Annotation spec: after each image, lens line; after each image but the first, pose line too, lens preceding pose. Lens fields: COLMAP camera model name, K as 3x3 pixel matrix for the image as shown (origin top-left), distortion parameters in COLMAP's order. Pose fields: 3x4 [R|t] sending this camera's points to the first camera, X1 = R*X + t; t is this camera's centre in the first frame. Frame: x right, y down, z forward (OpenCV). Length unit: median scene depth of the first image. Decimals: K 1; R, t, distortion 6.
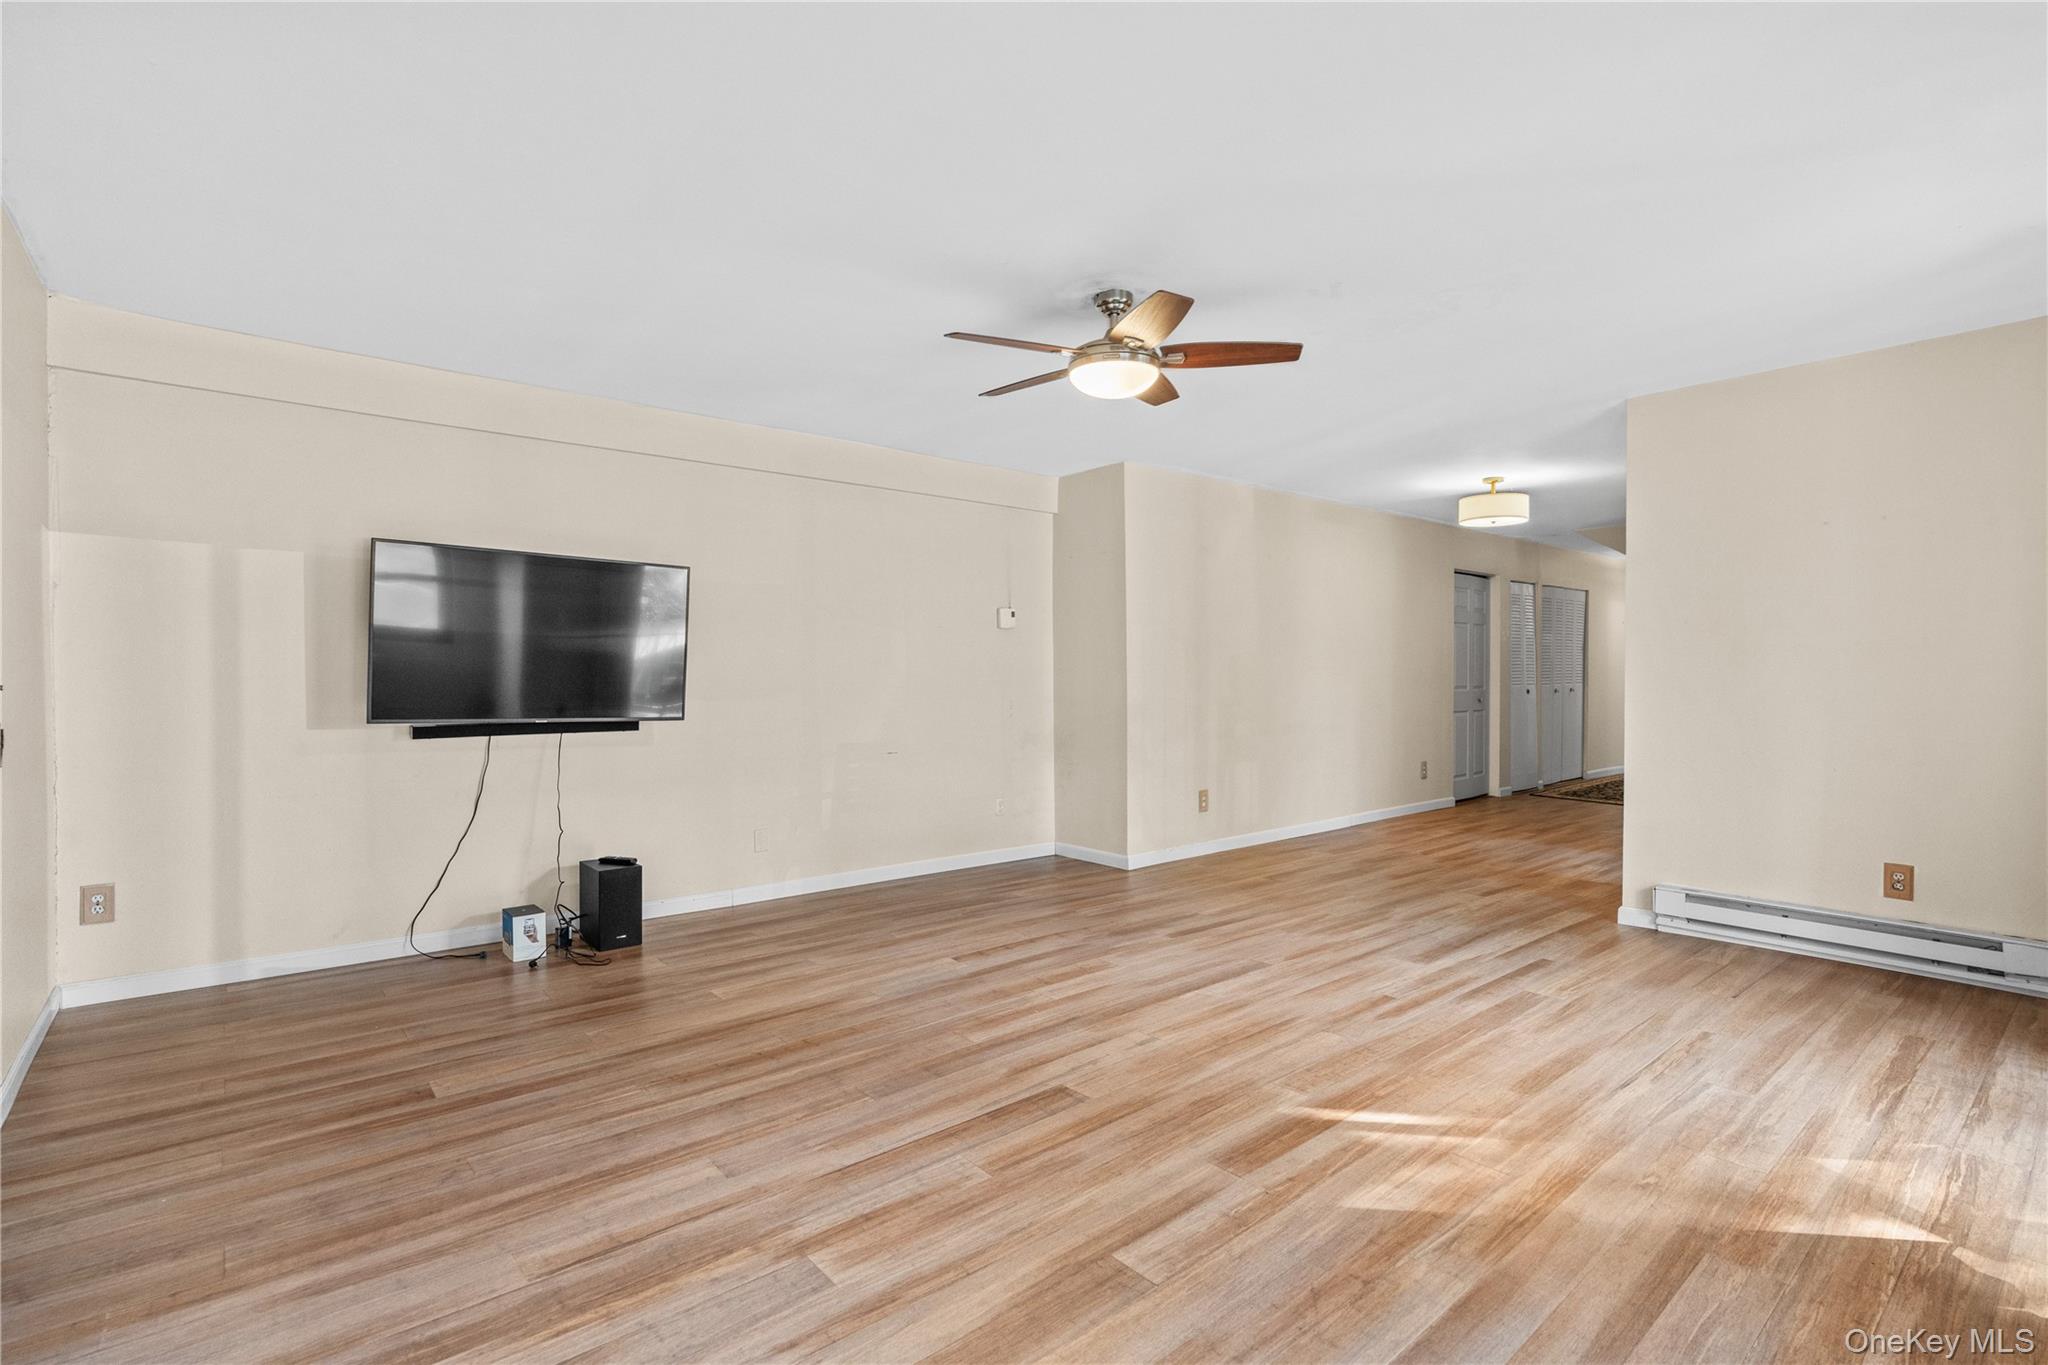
lens RADIAL K [[954.8, 0, 1025.3], [0, 954.8, 711.3], [0, 0, 1]] dist [-0.007168, 0.000856]
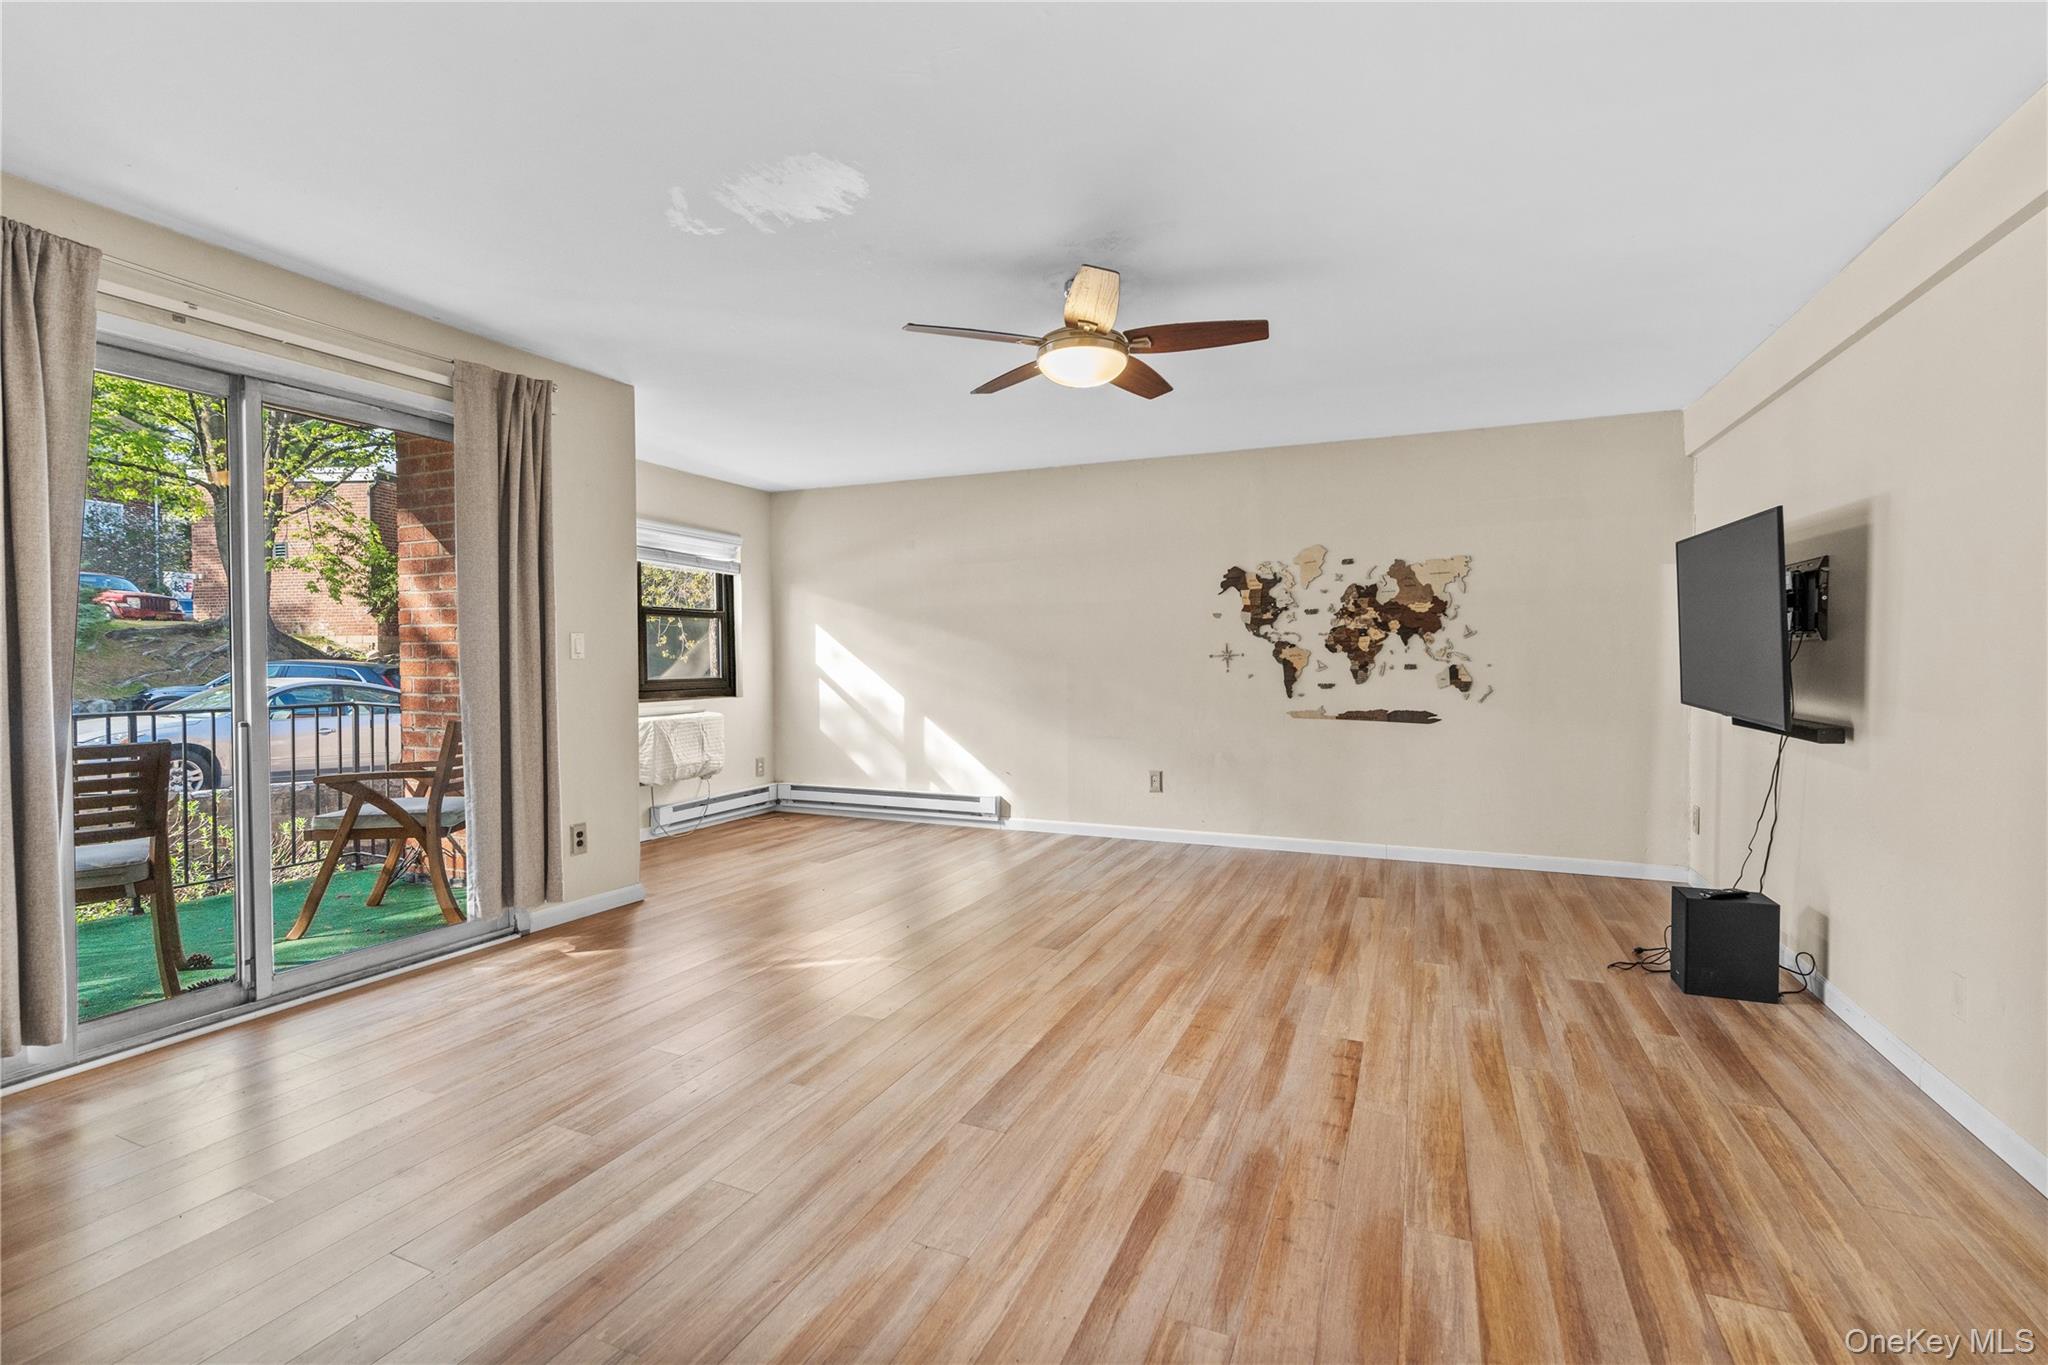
lens RADIAL K [[928.2, 0, 1013.4], [0, 928.2, 691.4], [0, 0, 1]] dist [-0.010061, 0.001688]
pose [[-0.900231, 0.013784, -0.435194, 0.581636], [-0.021953, 0.996791, 0.076983, -0.079530], [0.434859, 0.078856, -0.897039, 1.827213]]
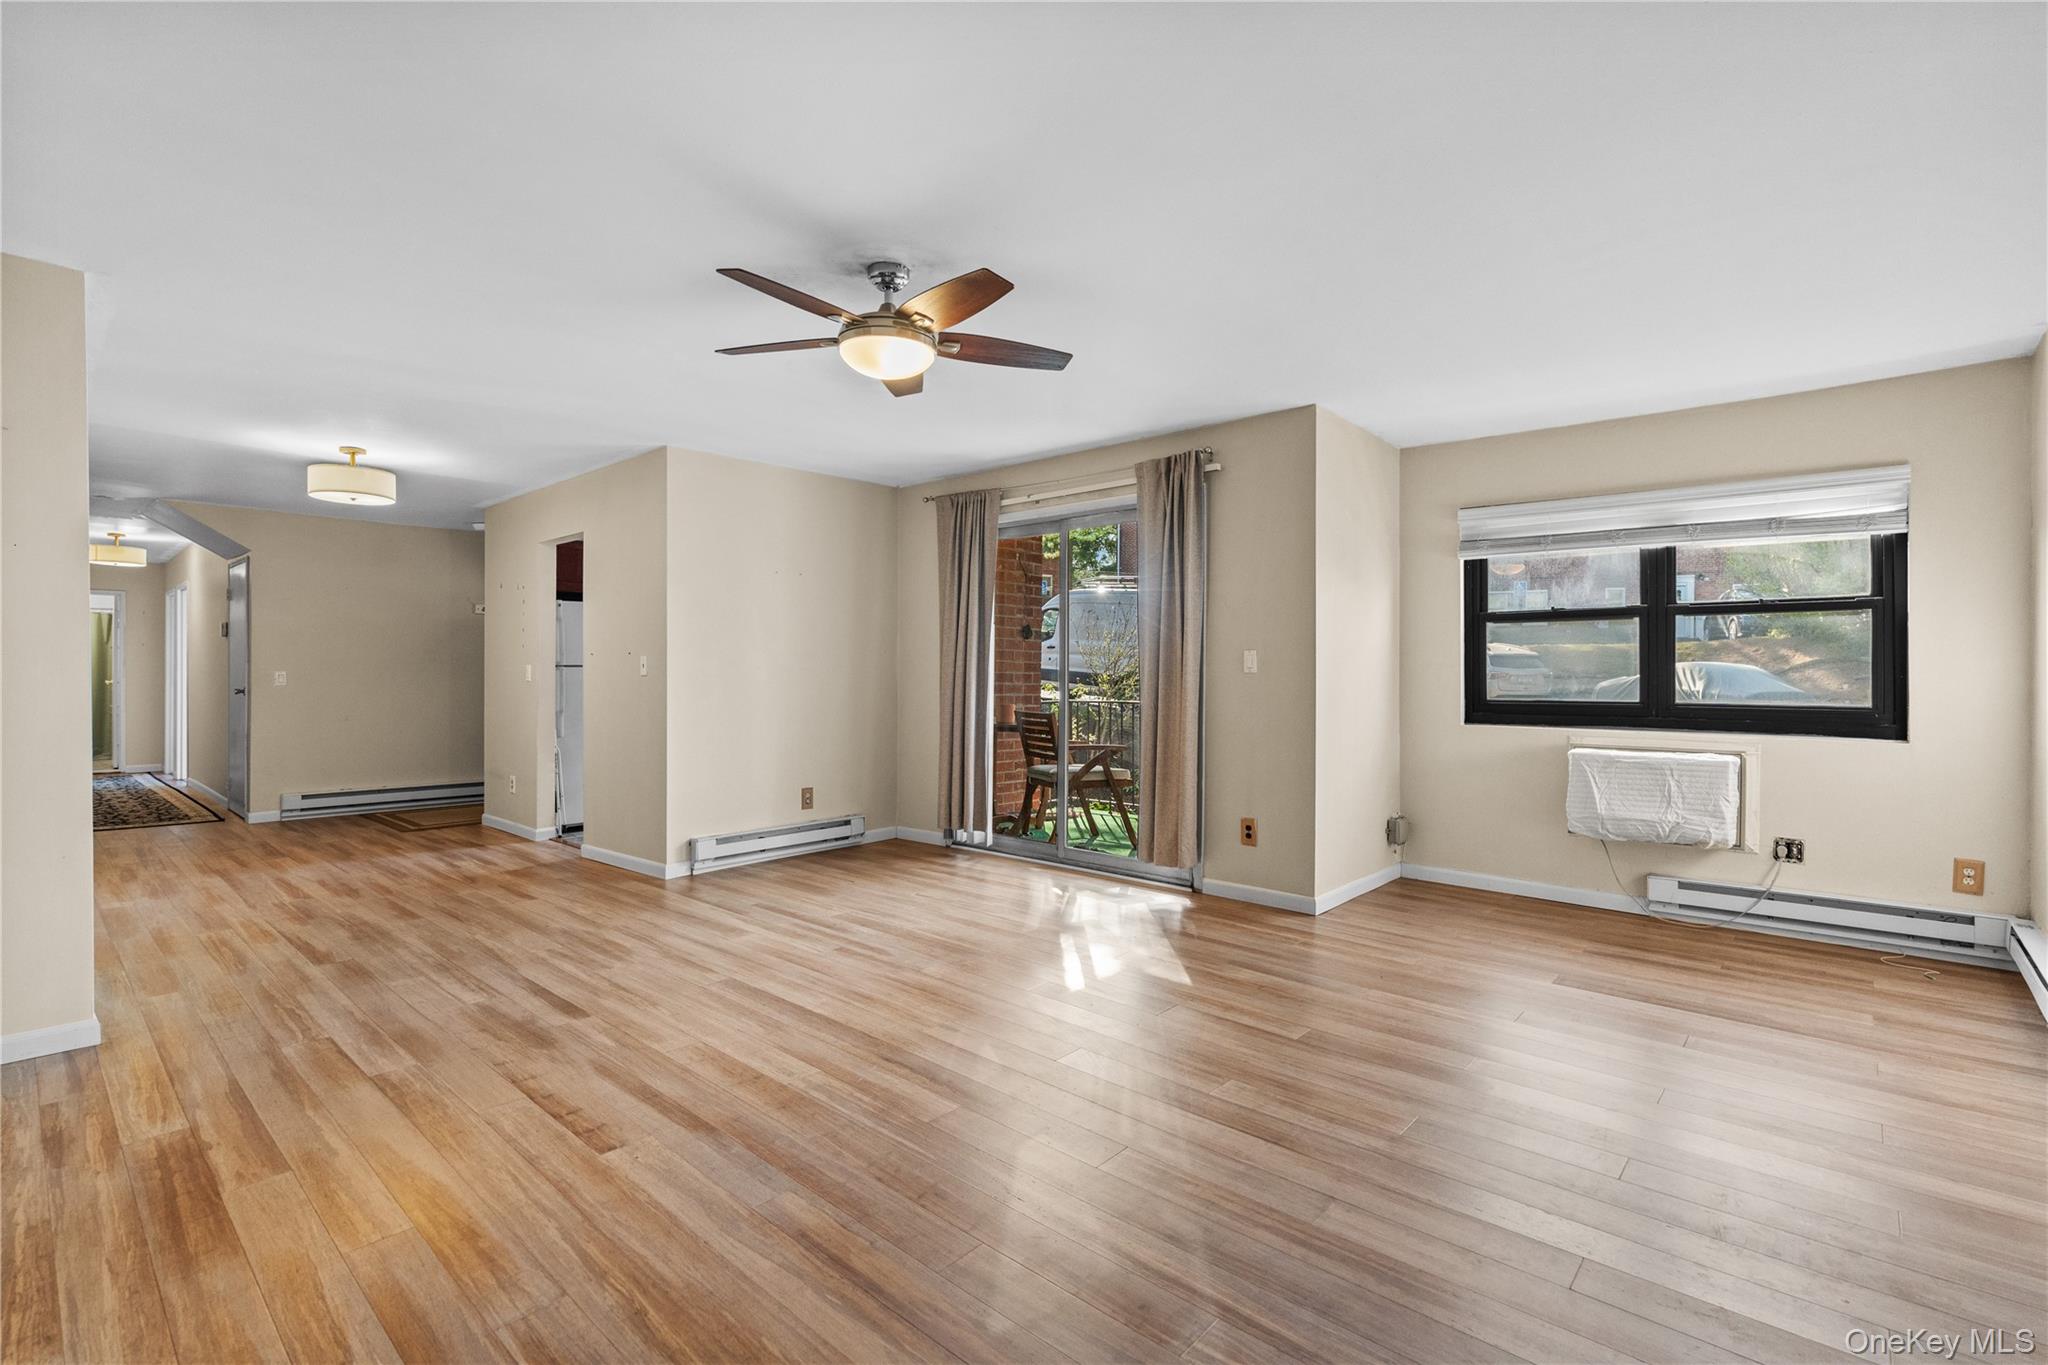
lens RADIAL K [[928.2, 0, 1013.4], [0, 928.2, 691.4], [0, 0, 1]] dist [-0.010061, 0.001688]
pose [[-0.127681, -0.022576, 0.991558, -0.811768], [0.041356, 0.998750, 0.028065, -0.039968], [-0.990953, 0.044590, -0.126588, 0.975790]]
